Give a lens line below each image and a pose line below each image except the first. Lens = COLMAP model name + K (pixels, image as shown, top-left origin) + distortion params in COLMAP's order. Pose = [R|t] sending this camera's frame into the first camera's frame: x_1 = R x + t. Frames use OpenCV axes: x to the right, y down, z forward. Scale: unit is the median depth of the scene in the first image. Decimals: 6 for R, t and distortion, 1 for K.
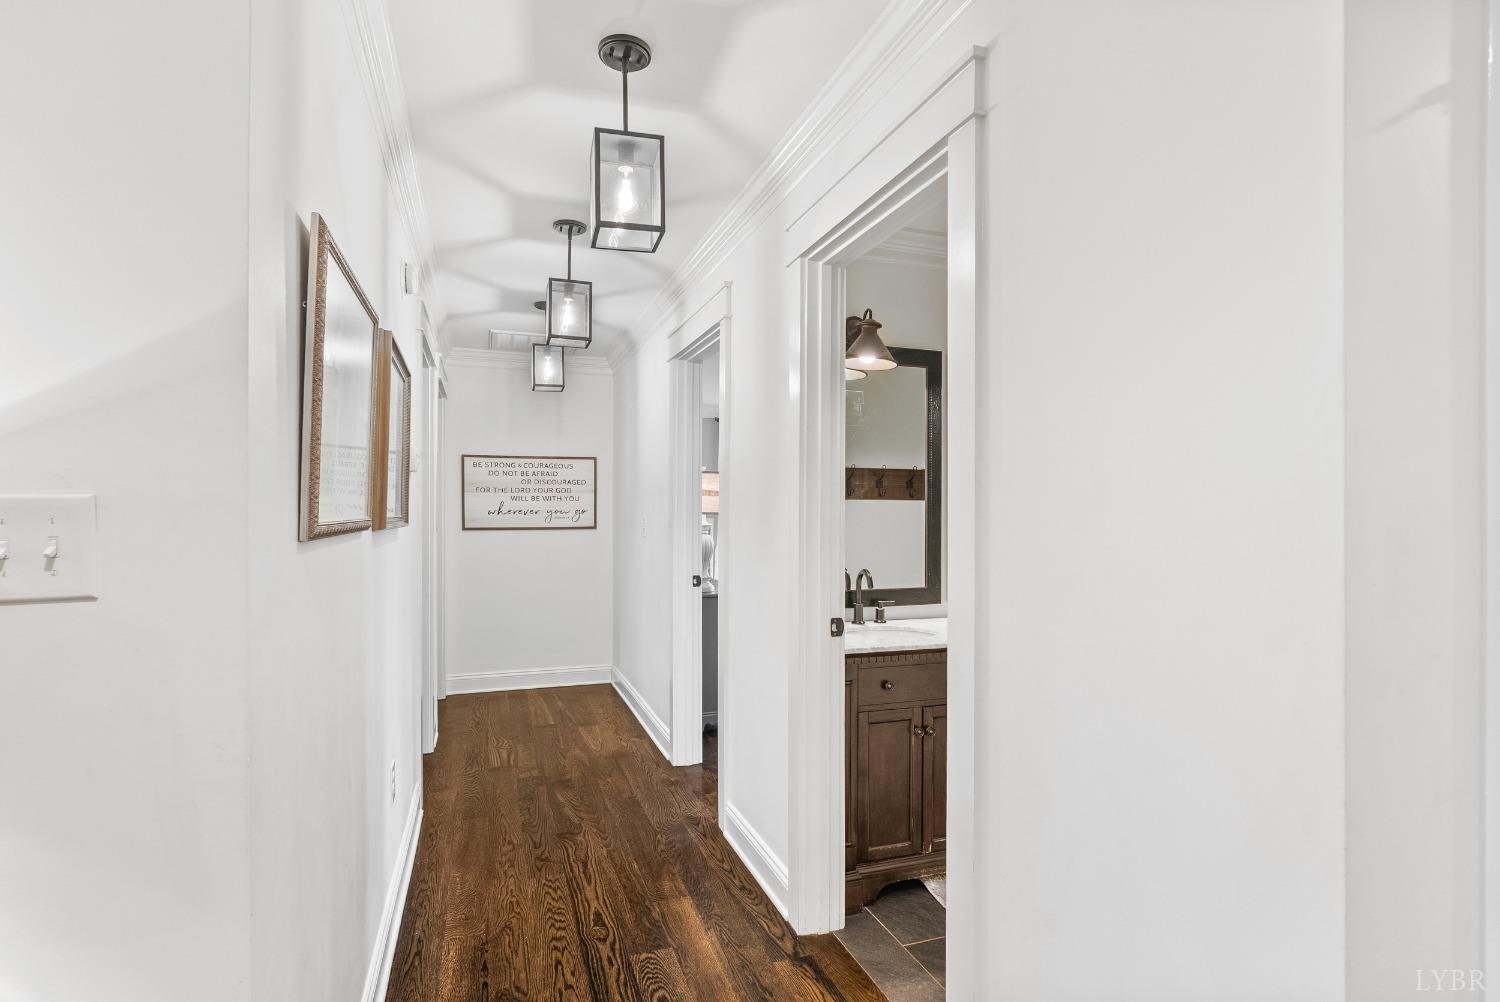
lens RADIAL K [[783.5, 0, 748.3], [0, 783.5, 504.6], [0, 0, 1]] dist [-0.000734, -0.000054]
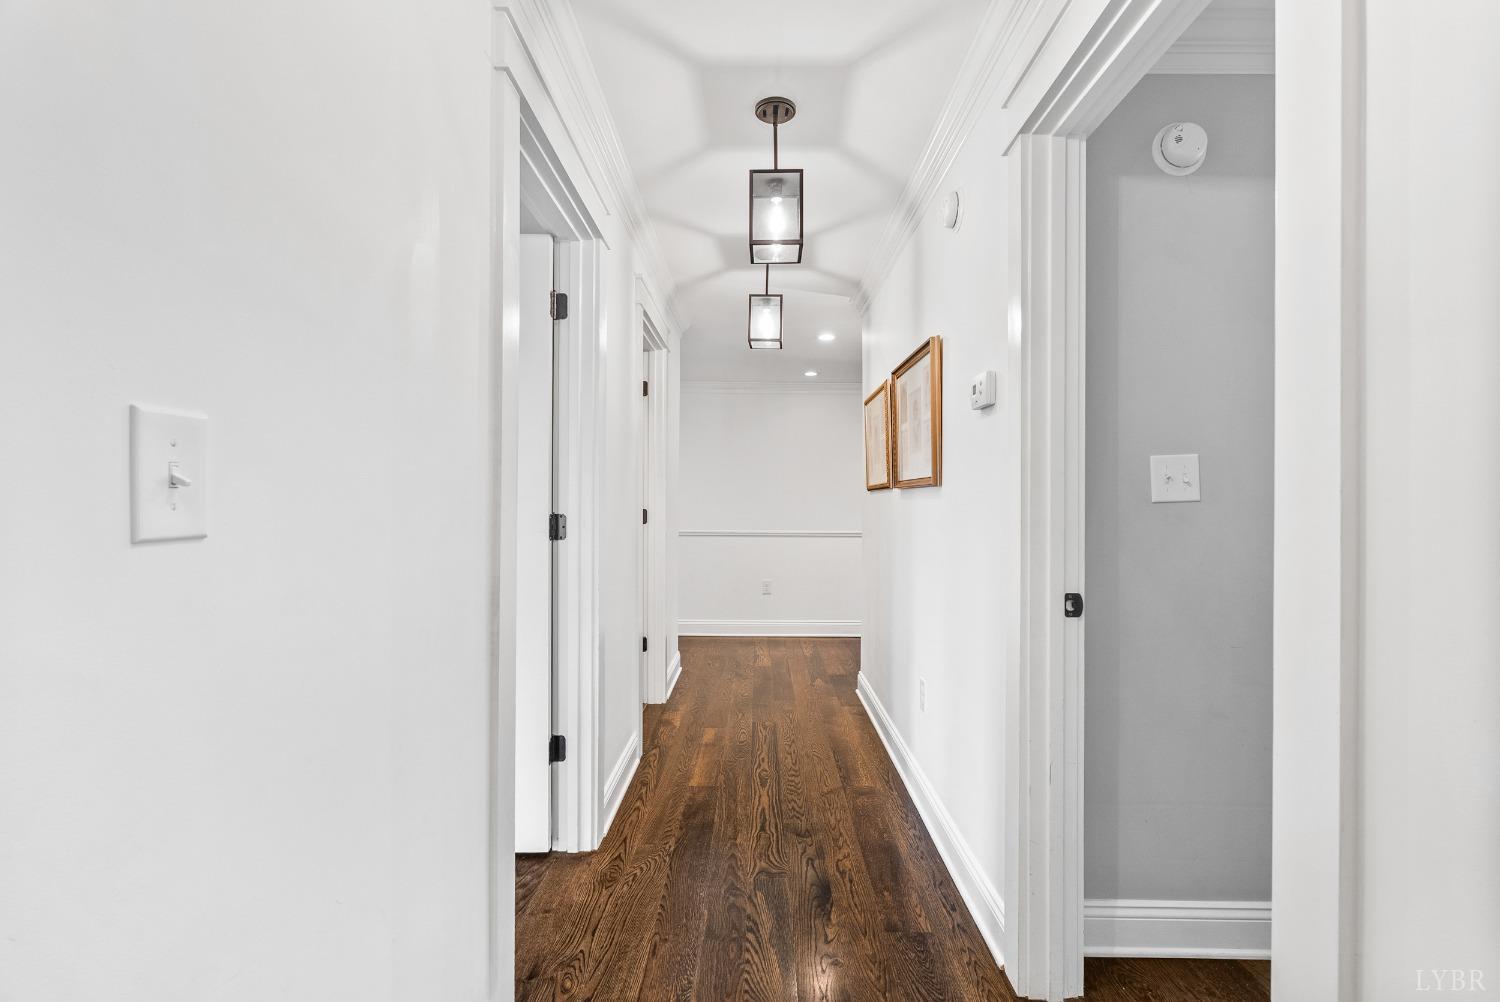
lens RADIAL K [[662.7, 0, 747.7], [0, 662.7, 501.9], [0, 0, 1]] dist [-0.005912, -0.000381]
pose [[-0.943196, -0.003565, 0.332217, -0.532410], [-0.006919, 0.999936, -0.008912, 0.061385], [-0.332164, -0.010704, -0.943161, 2.052442]]
